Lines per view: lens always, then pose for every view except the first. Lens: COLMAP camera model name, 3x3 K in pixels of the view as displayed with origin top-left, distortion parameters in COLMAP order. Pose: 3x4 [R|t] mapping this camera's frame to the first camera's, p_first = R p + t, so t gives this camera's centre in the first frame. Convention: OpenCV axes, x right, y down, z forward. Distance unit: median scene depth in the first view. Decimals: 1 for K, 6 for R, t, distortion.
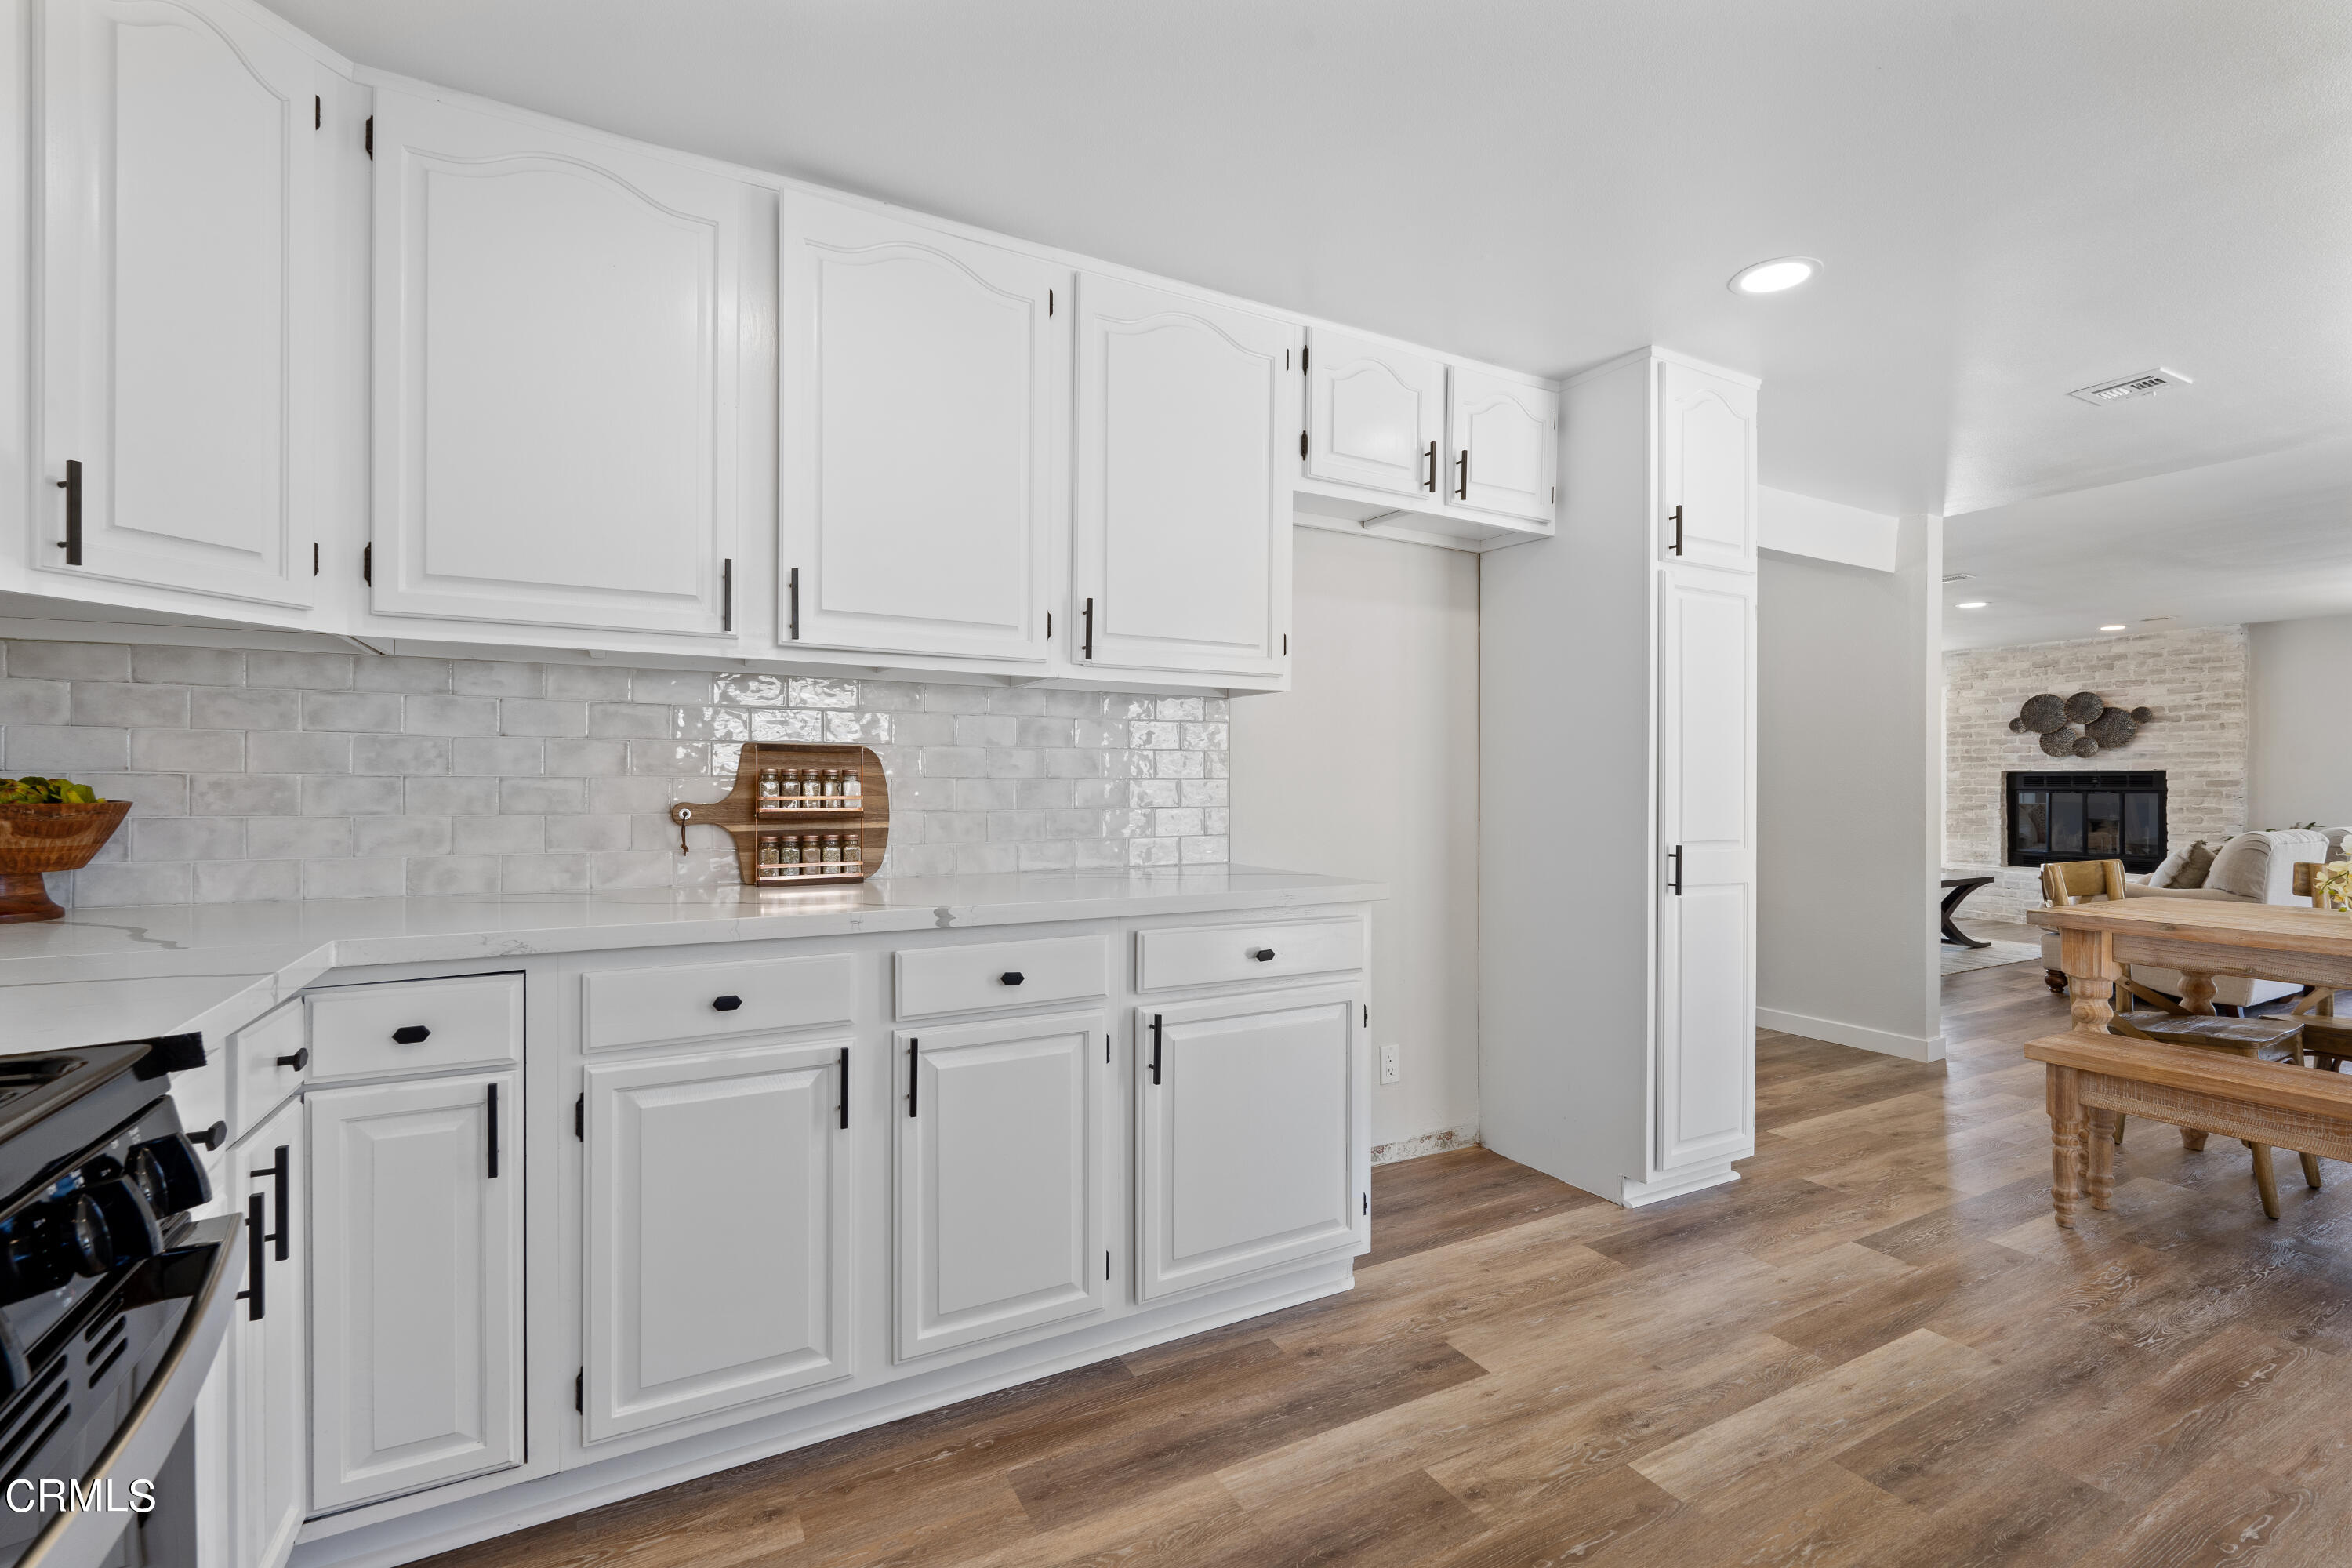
lens RADIAL K [[1036.5, 0, 1183.9], [0, 1036.5, 786.2], [0, 0, 1]] dist [-0.003314, 0.000534]
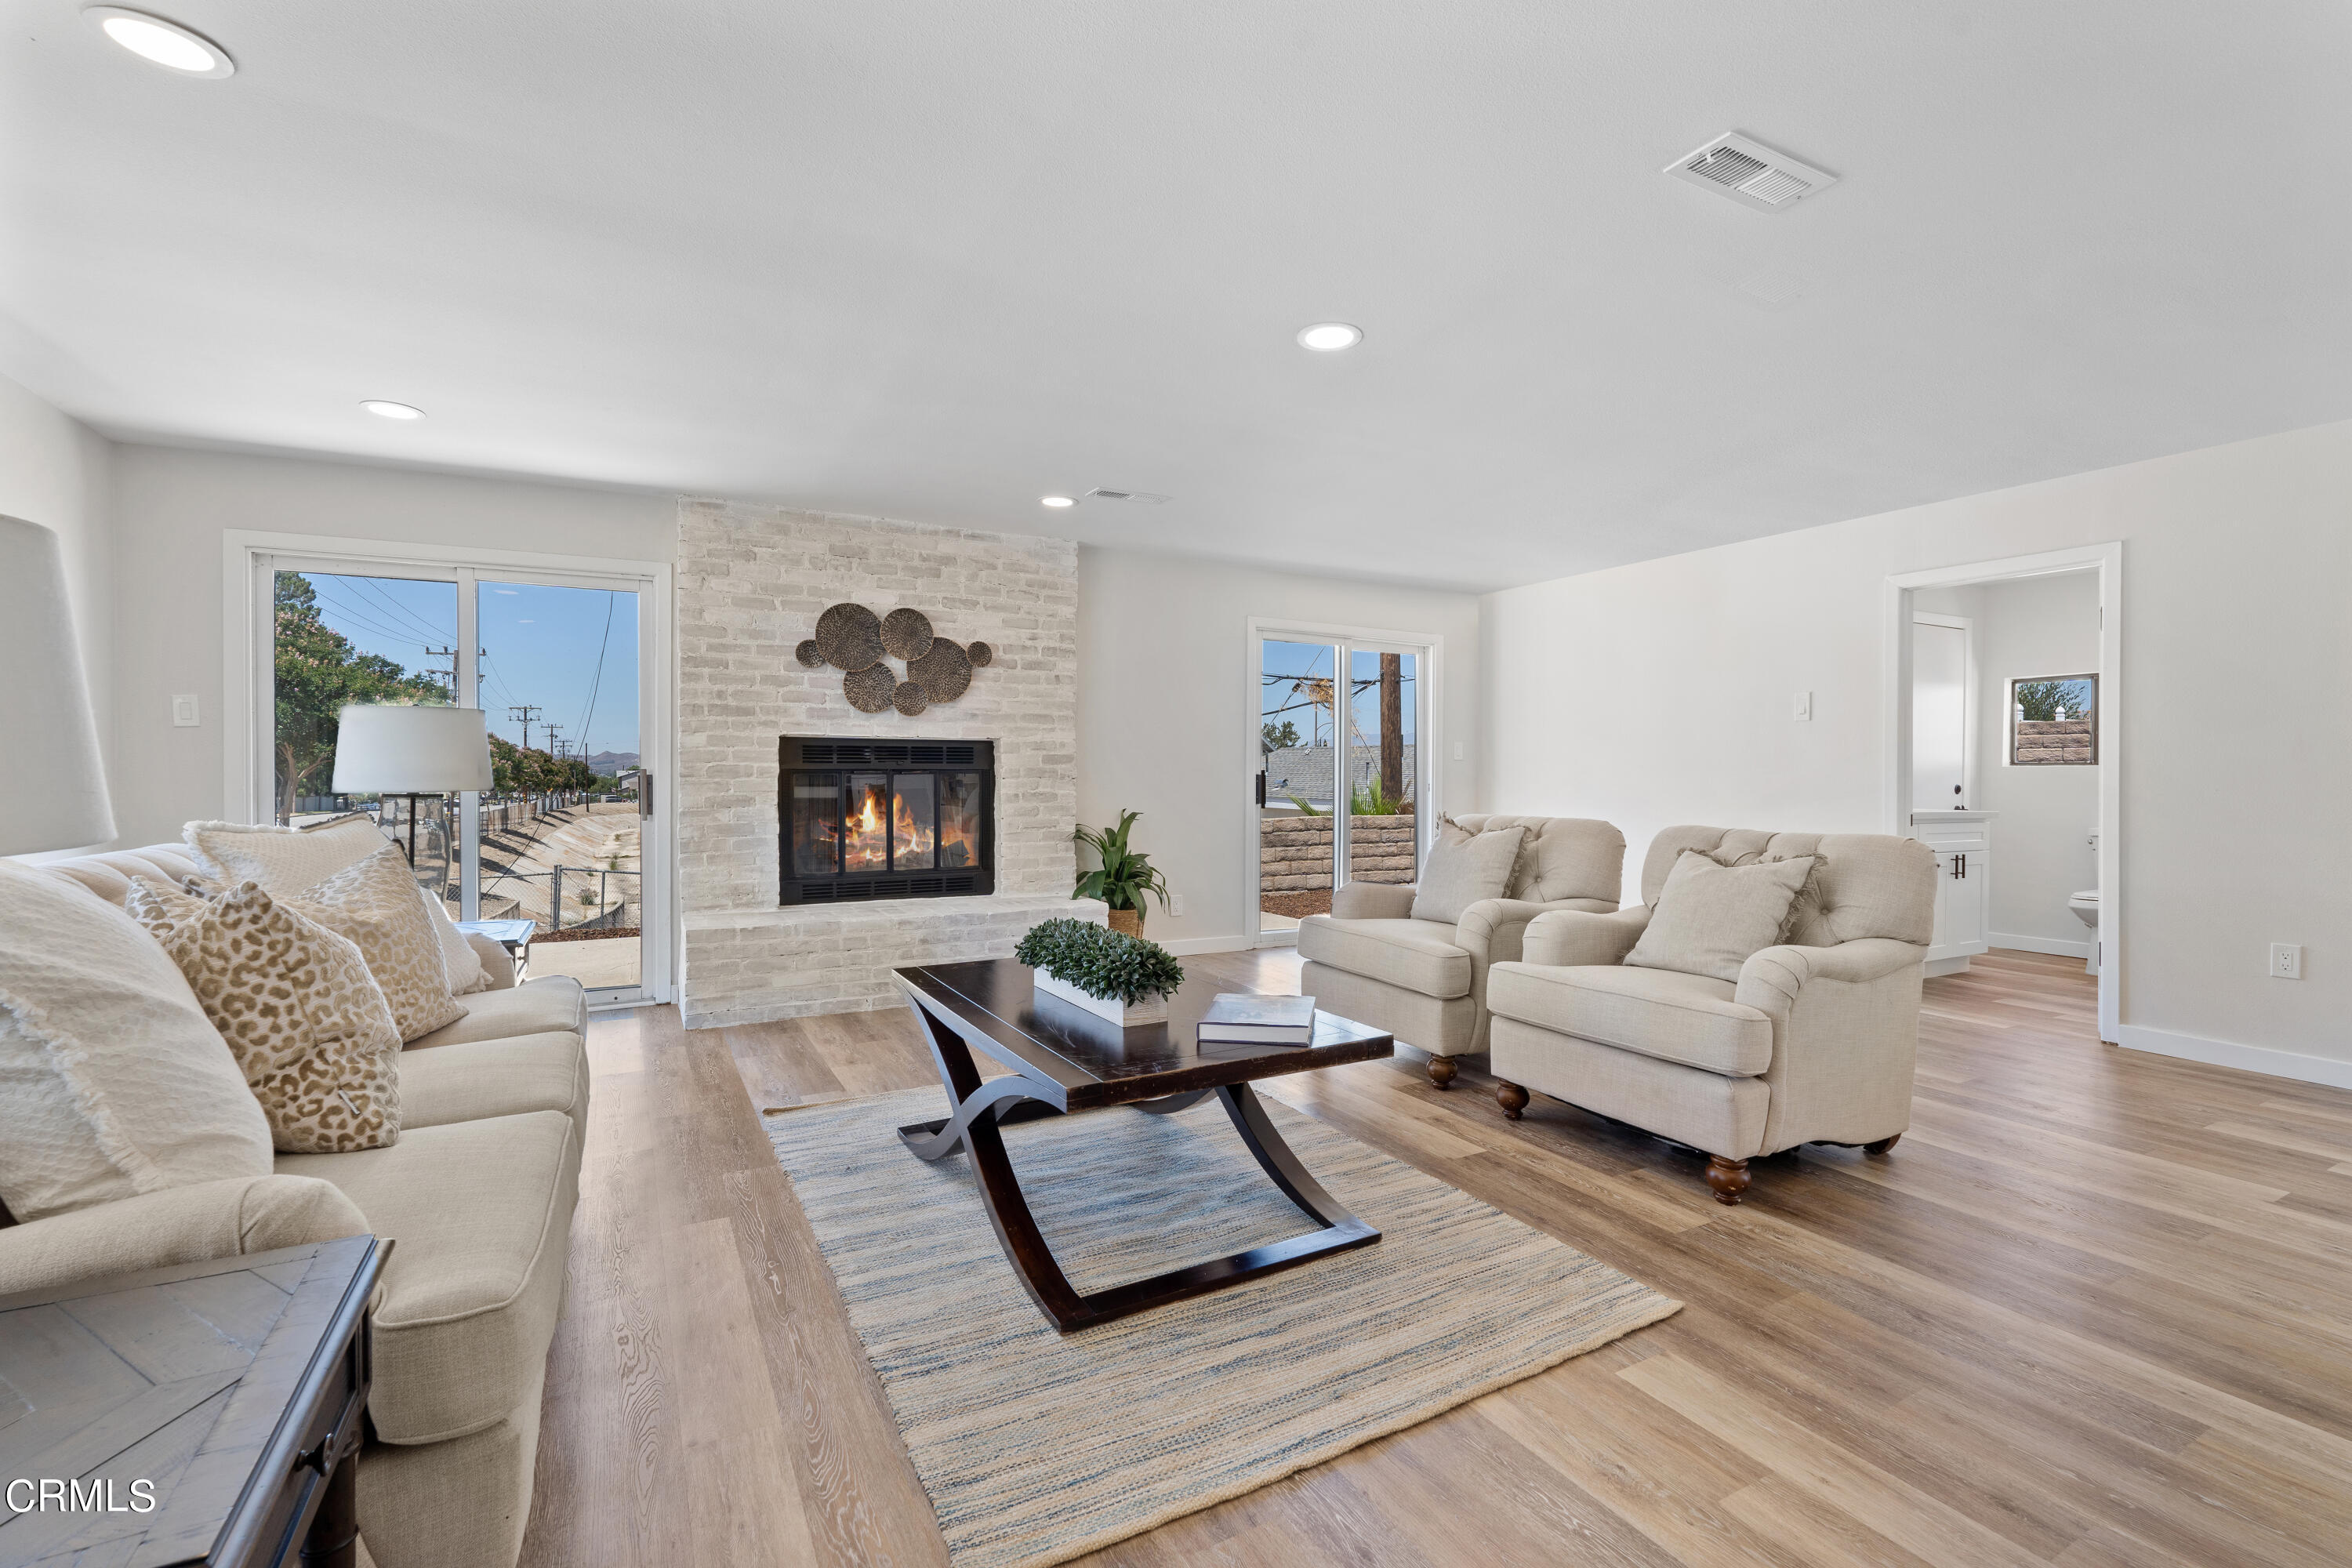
lens RADIAL K [[1036.5, 0, 1183.8], [0, 1036.5, 785.2], [0, 0, 1]] dist [-0.003314, 0.000534]
pose [[0.001997, -0.017056, 0.999853, 0.275365], [-0.000126, 0.999855, 0.017057, 0.003129], [-0.999998, -0.000161, 0.001994, 0.891481]]
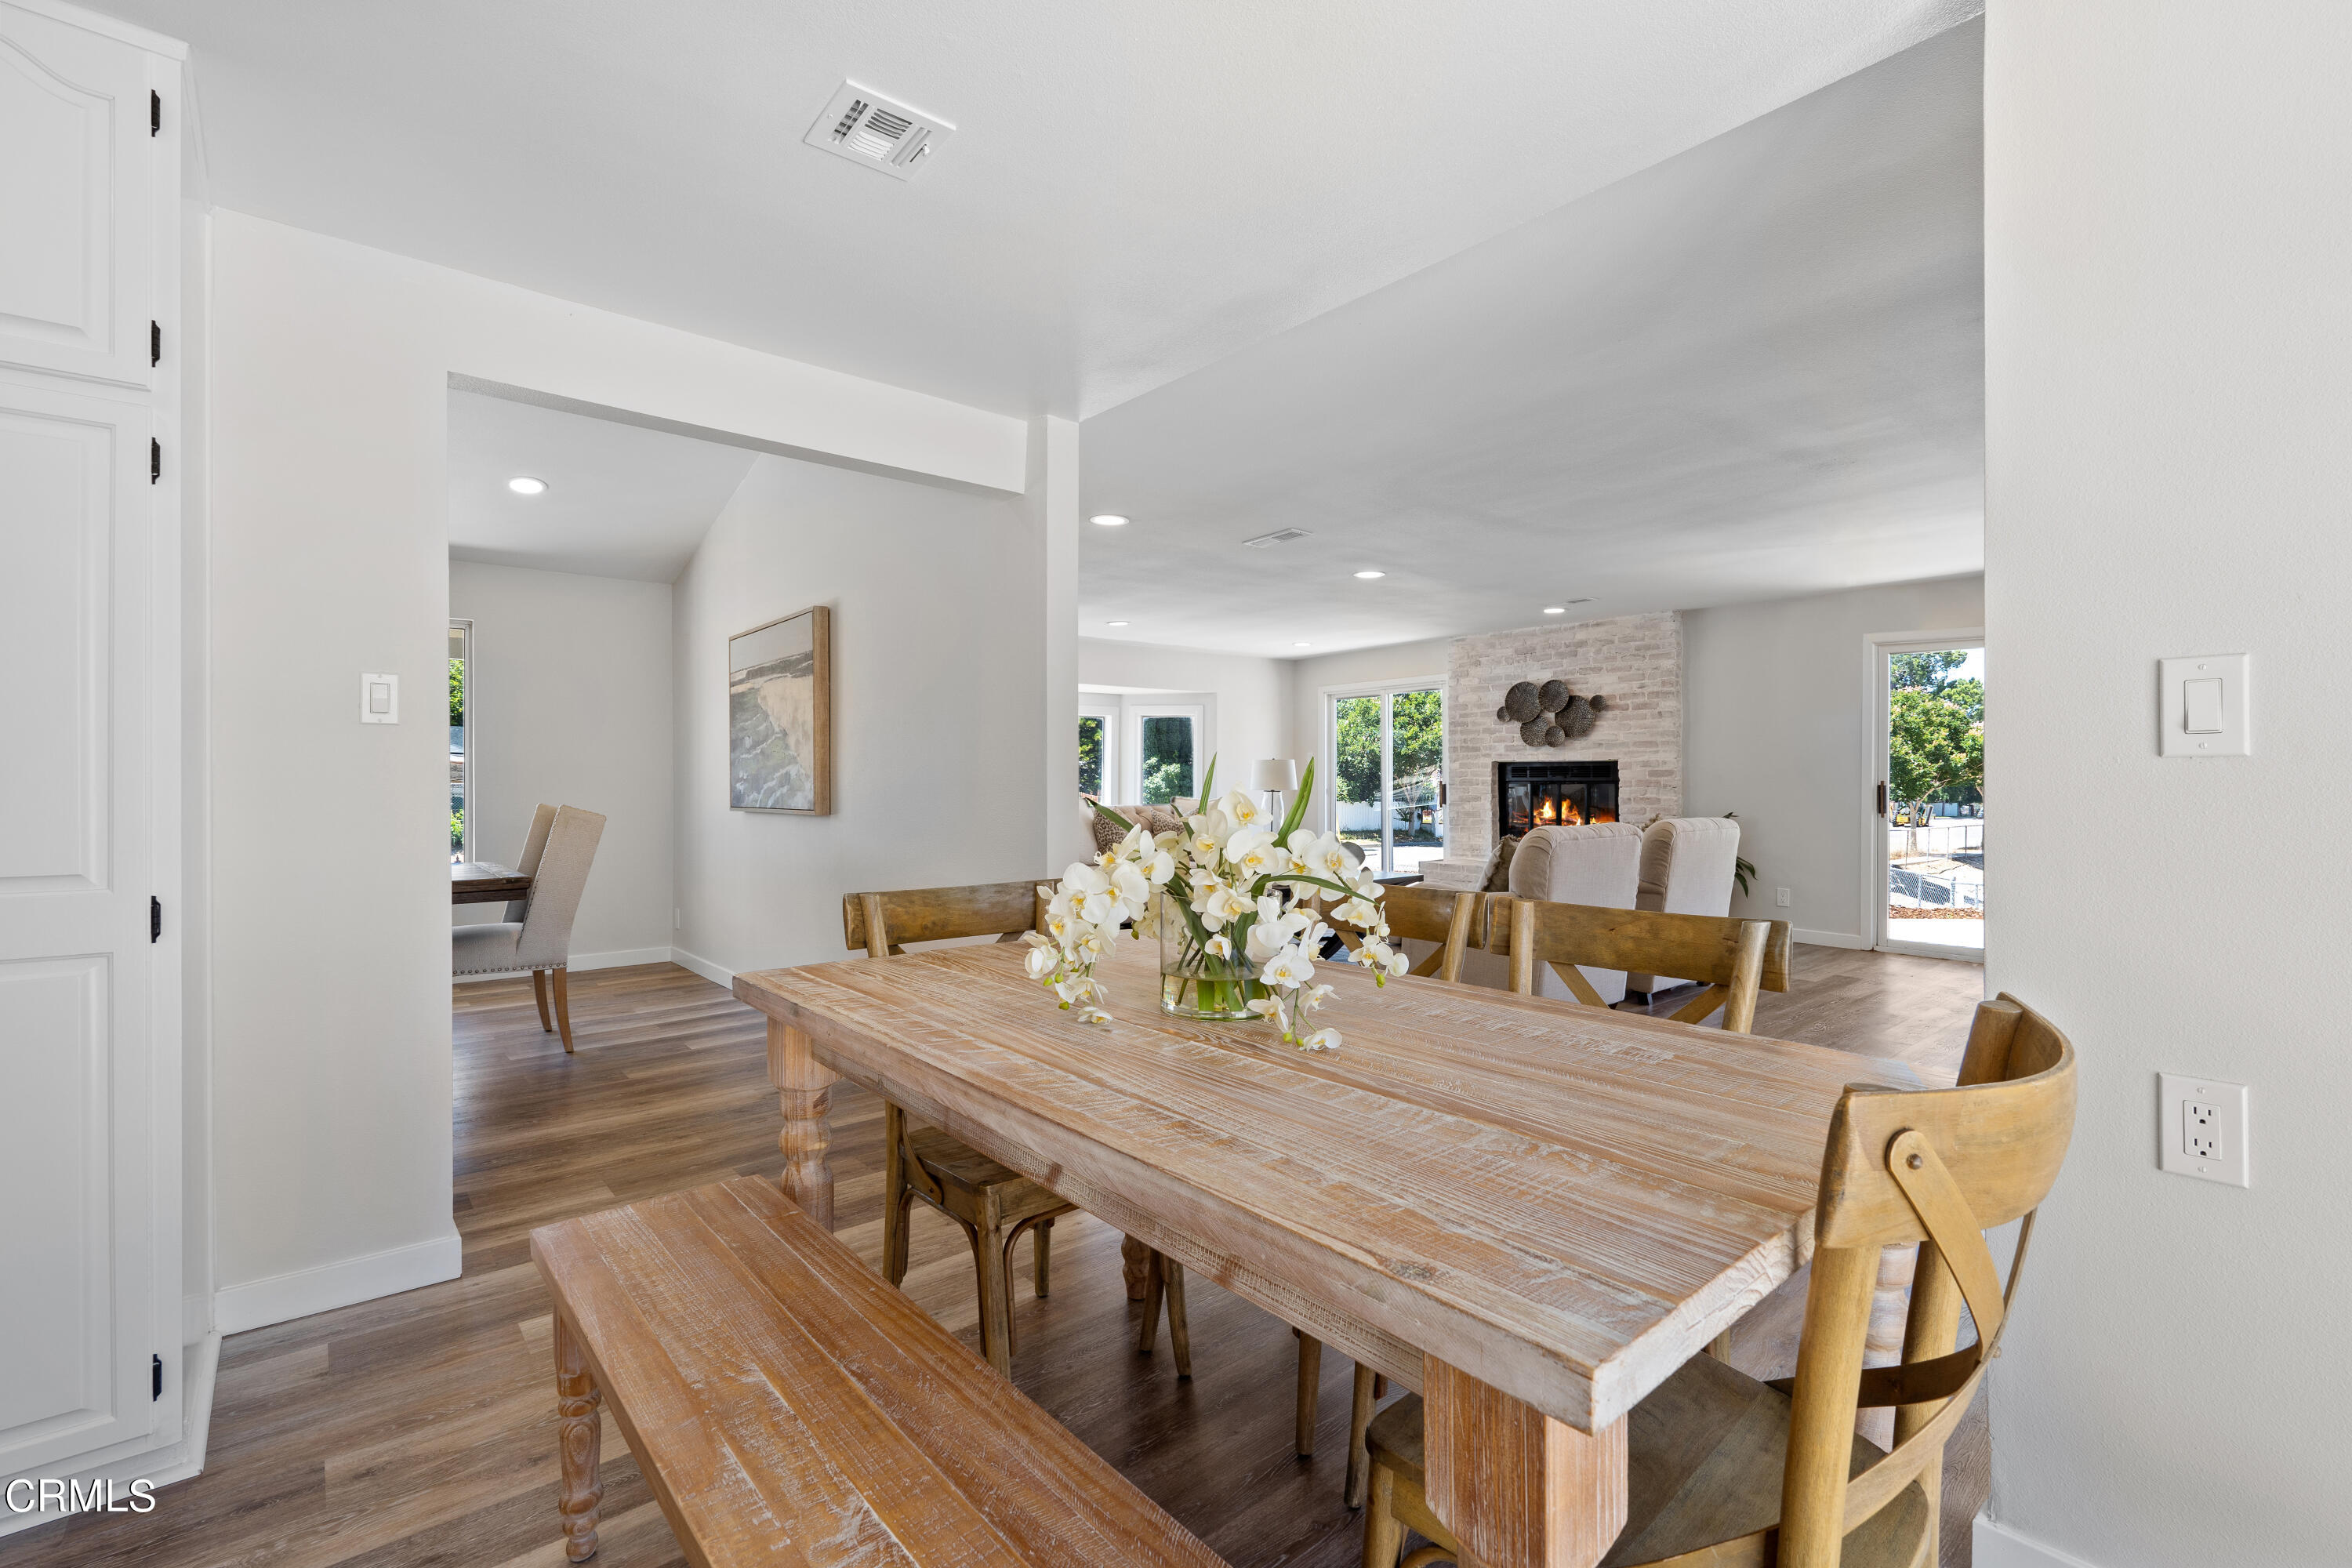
lens RADIAL K [[1036.5, 0, 1181.9], [0, 1036.5, 783.3], [0, 0, 1]] dist [-0.003314, 0.000534]
pose [[0.978998, -0.005970, 0.203781, 0.352308], [0.005586, 0.999981, 0.002460, 0.001901], [-0.203792, -0.001270, 0.979013, 0.127533]]
